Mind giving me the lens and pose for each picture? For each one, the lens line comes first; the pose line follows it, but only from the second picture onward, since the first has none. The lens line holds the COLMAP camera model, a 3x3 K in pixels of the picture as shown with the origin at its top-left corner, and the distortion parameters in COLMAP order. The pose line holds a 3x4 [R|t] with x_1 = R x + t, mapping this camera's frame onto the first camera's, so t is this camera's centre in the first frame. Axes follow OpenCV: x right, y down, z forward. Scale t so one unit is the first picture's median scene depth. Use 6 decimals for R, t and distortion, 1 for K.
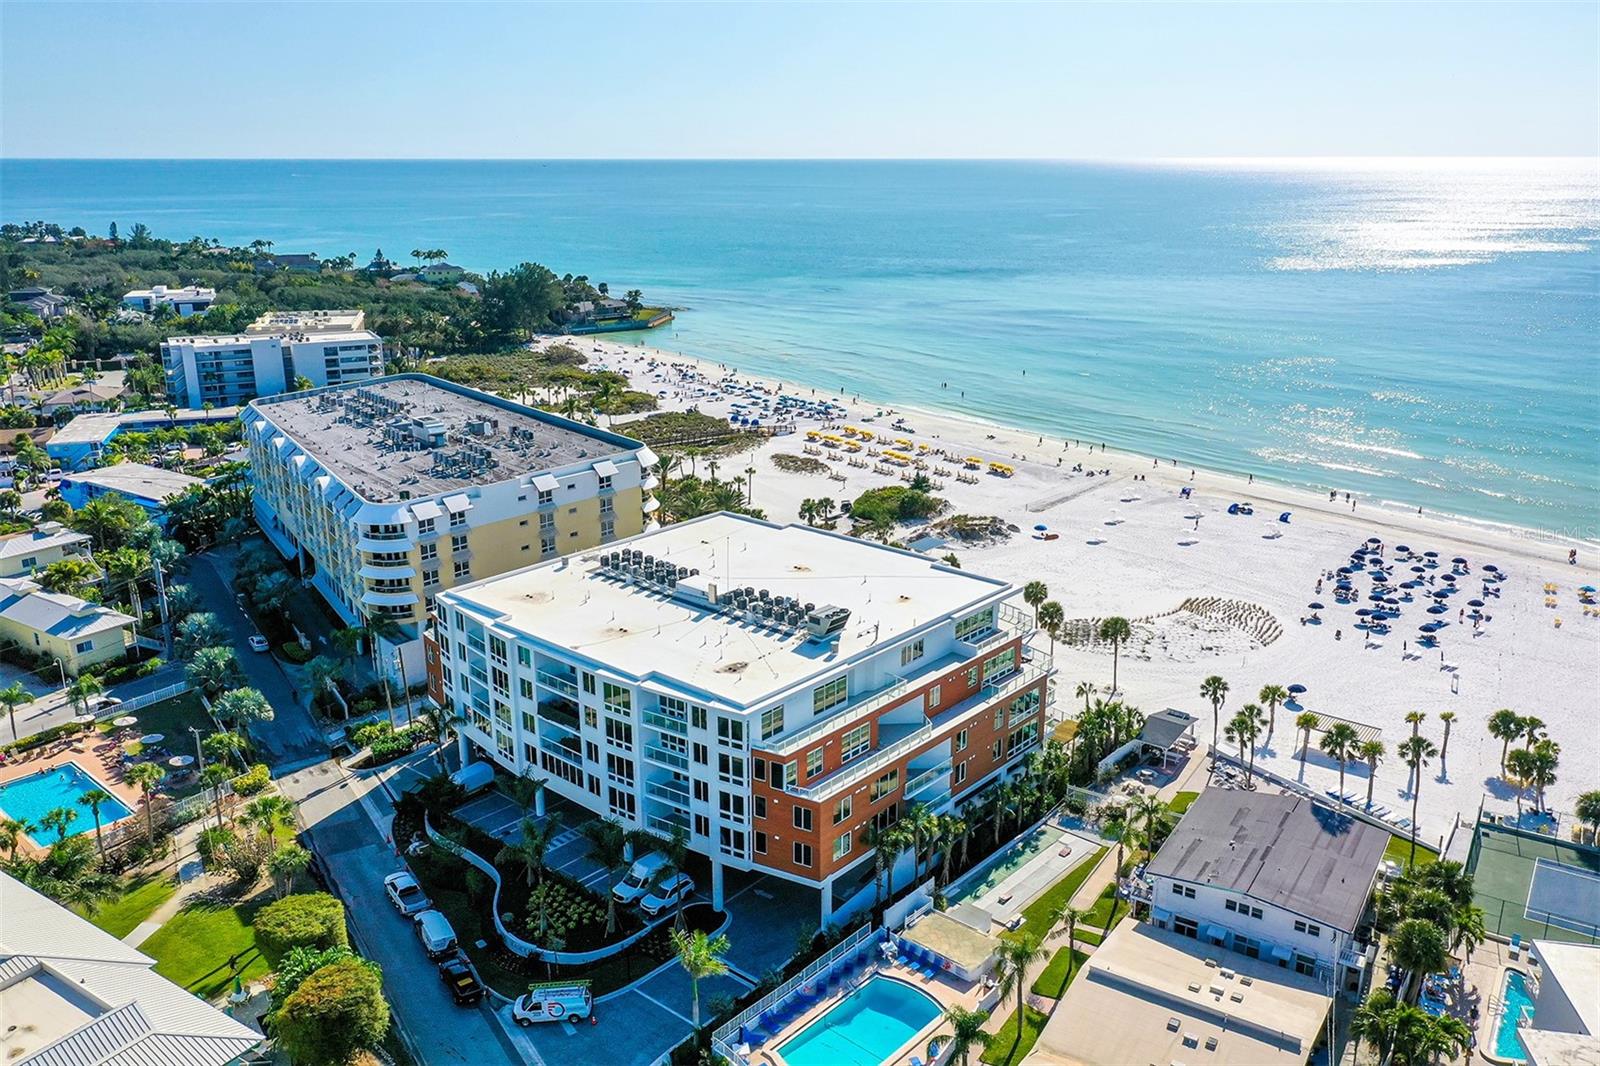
lens RADIAL K [[1263.4, 0, 806.6], [0, 1263.4, 531.0], [0, 0, 1]] dist [-0.004478, -0.000370]
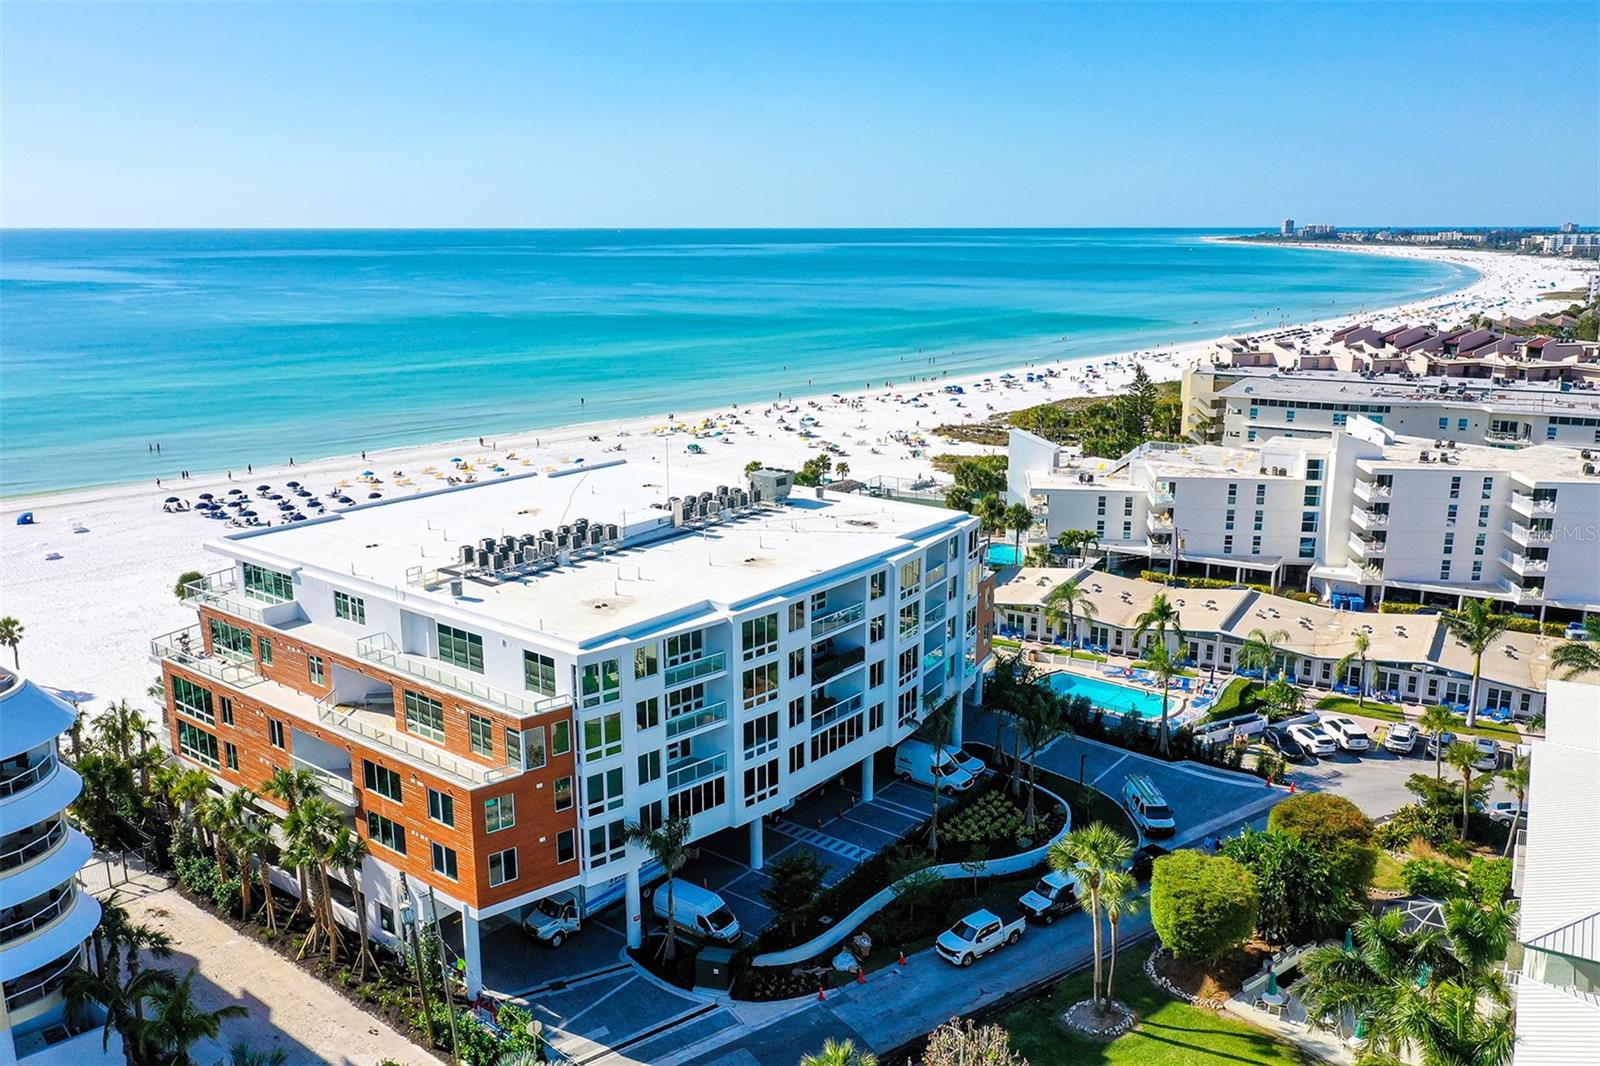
lens RADIAL K [[1263.4, 0, 806.6], [0, 1263.4, 531.0], [0, 0, 1]] dist [-0.004478, -0.000370]
pose [[-0.055034, -0.231071, 0.971379, -0.886718], [0.284541, 0.928885, 0.237083, -0.109475], [-0.957083, 0.289445, 0.014629, 0.955981]]
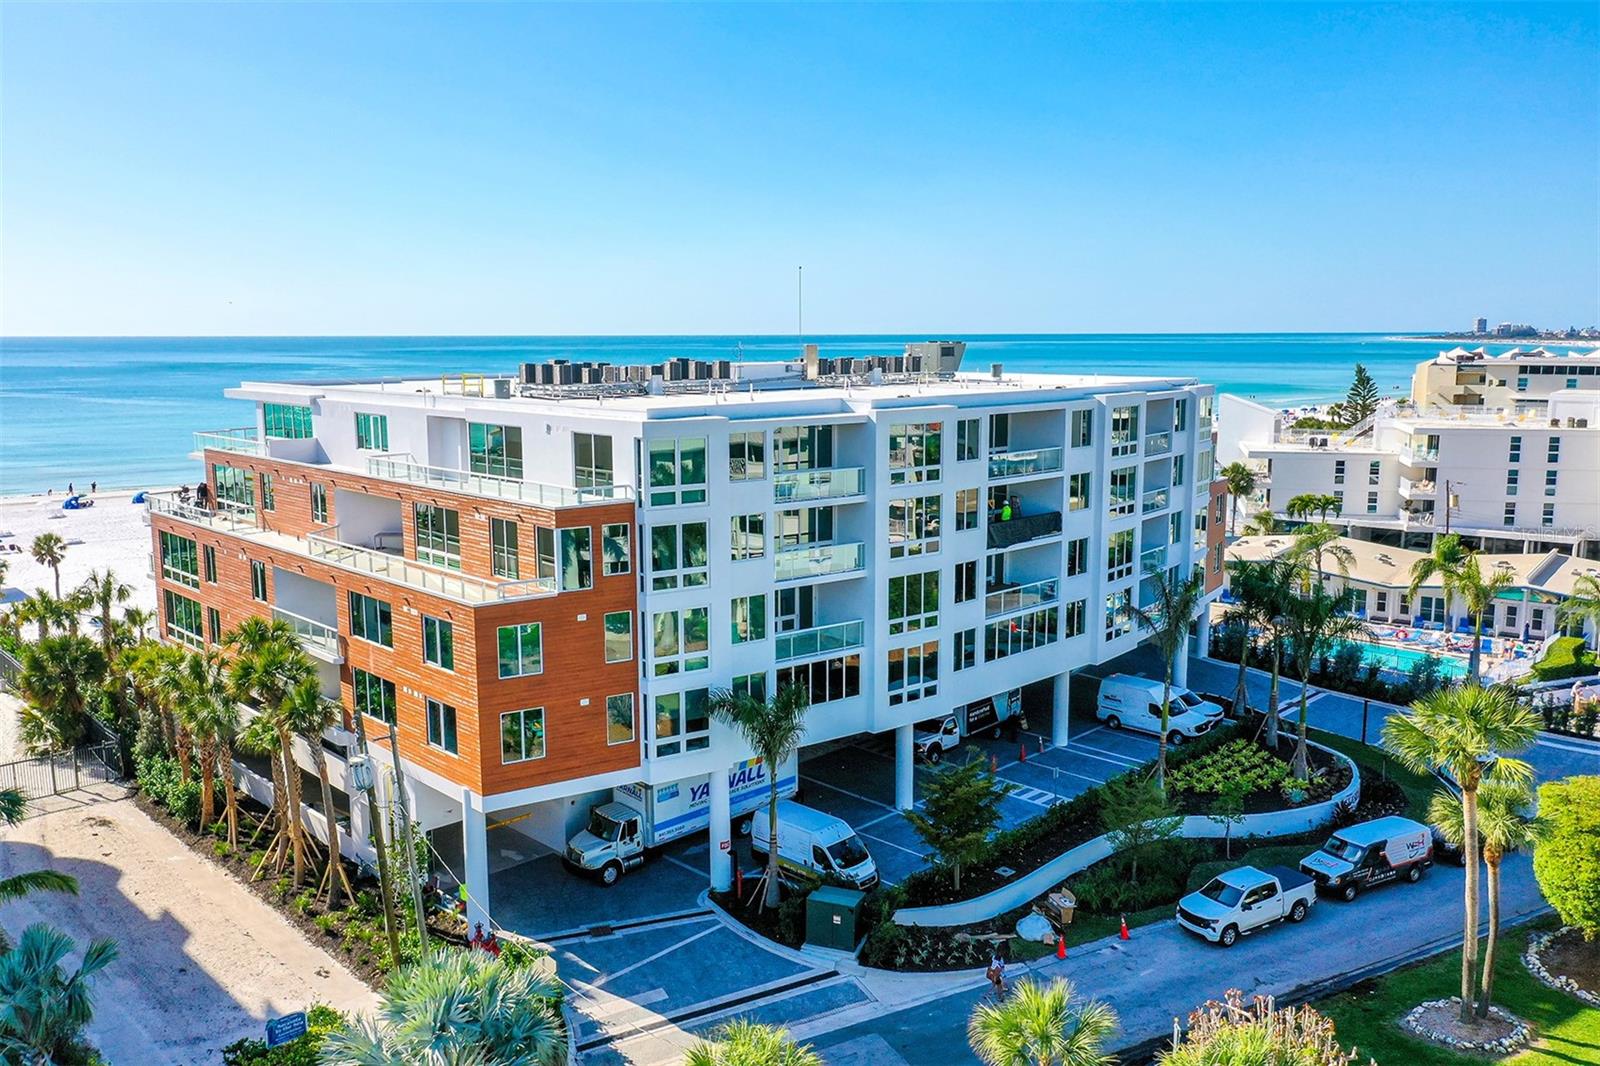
lens RADIAL K [[1263.4, 0, 806.6], [0, 1263.4, 531.0], [0, 0, 1]] dist [-0.004478, -0.000370]
pose [[0.073343, -0.151725, 0.985698, -0.713885], [0.286782, 0.949824, 0.124864, 0.052411], [-0.955184, 0.273523, 0.113174, 0.999231]]
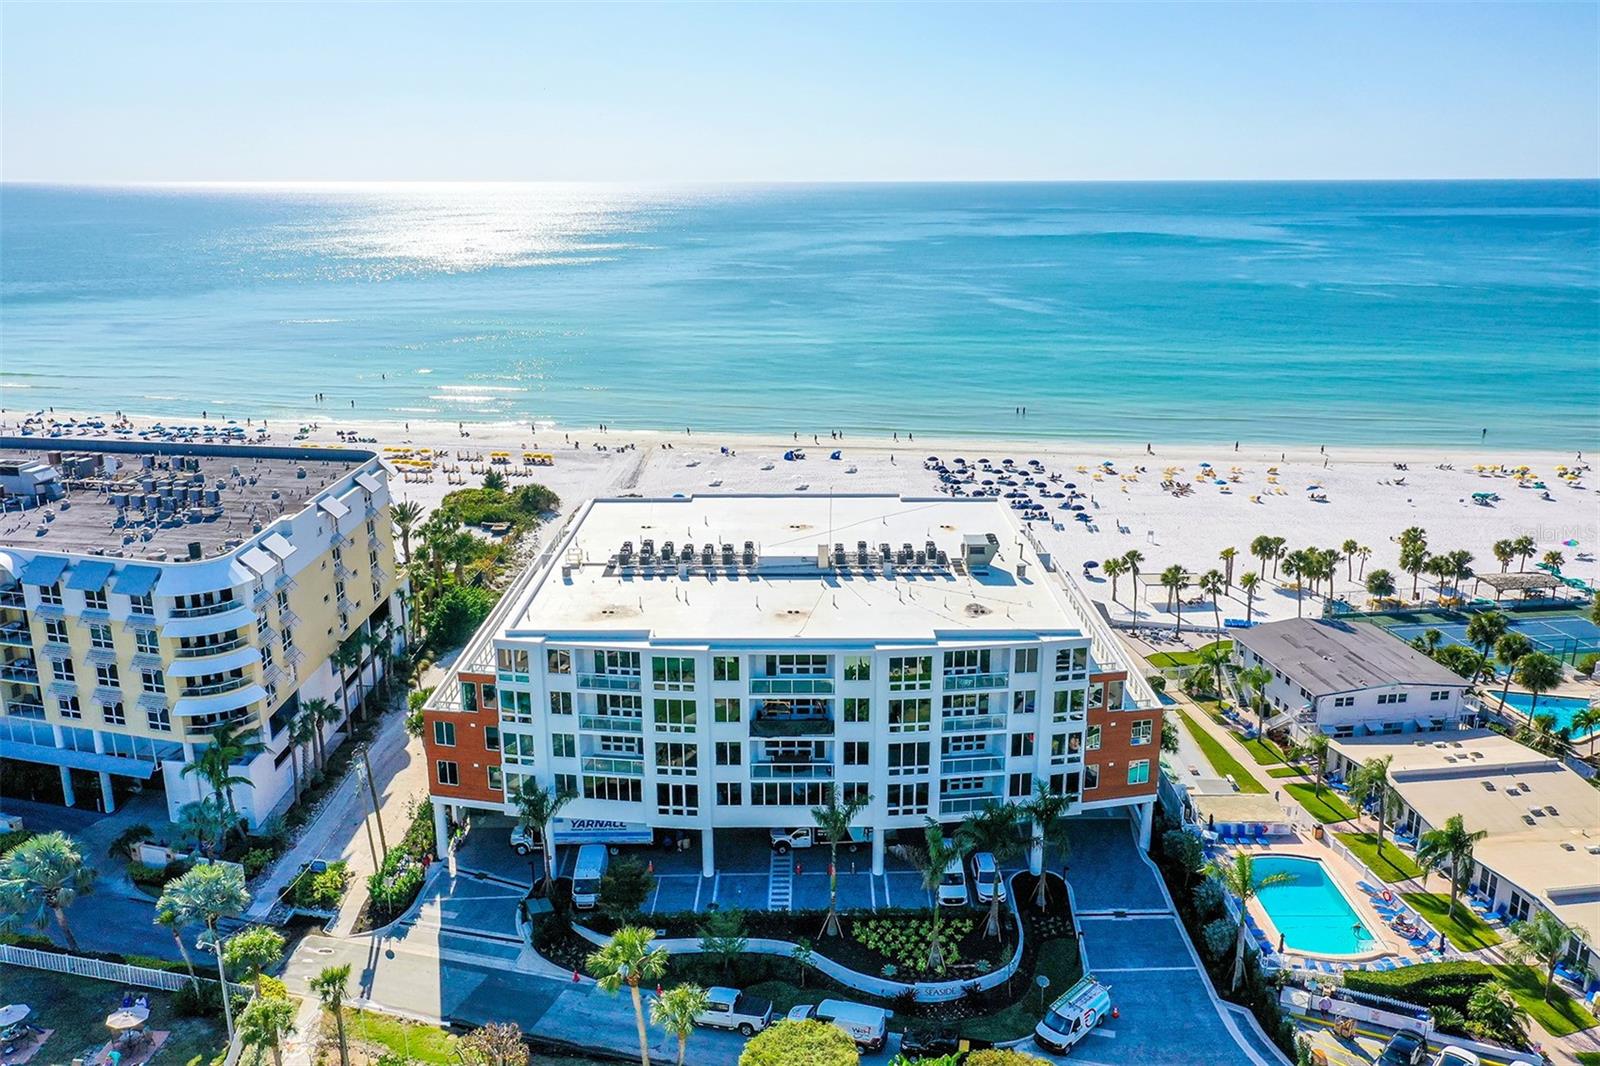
lens RADIAL K [[1263.4, 0, 806.6], [0, 1263.4, 531.0], [0, 0, 1]] dist [-0.004478, -0.000370]
pose [[0.750798, -0.177461, 0.636246, -0.656061], [0.189187, 0.980653, 0.050274, -0.012986], [-0.632859, 0.082624, 0.769846, 0.358830]]
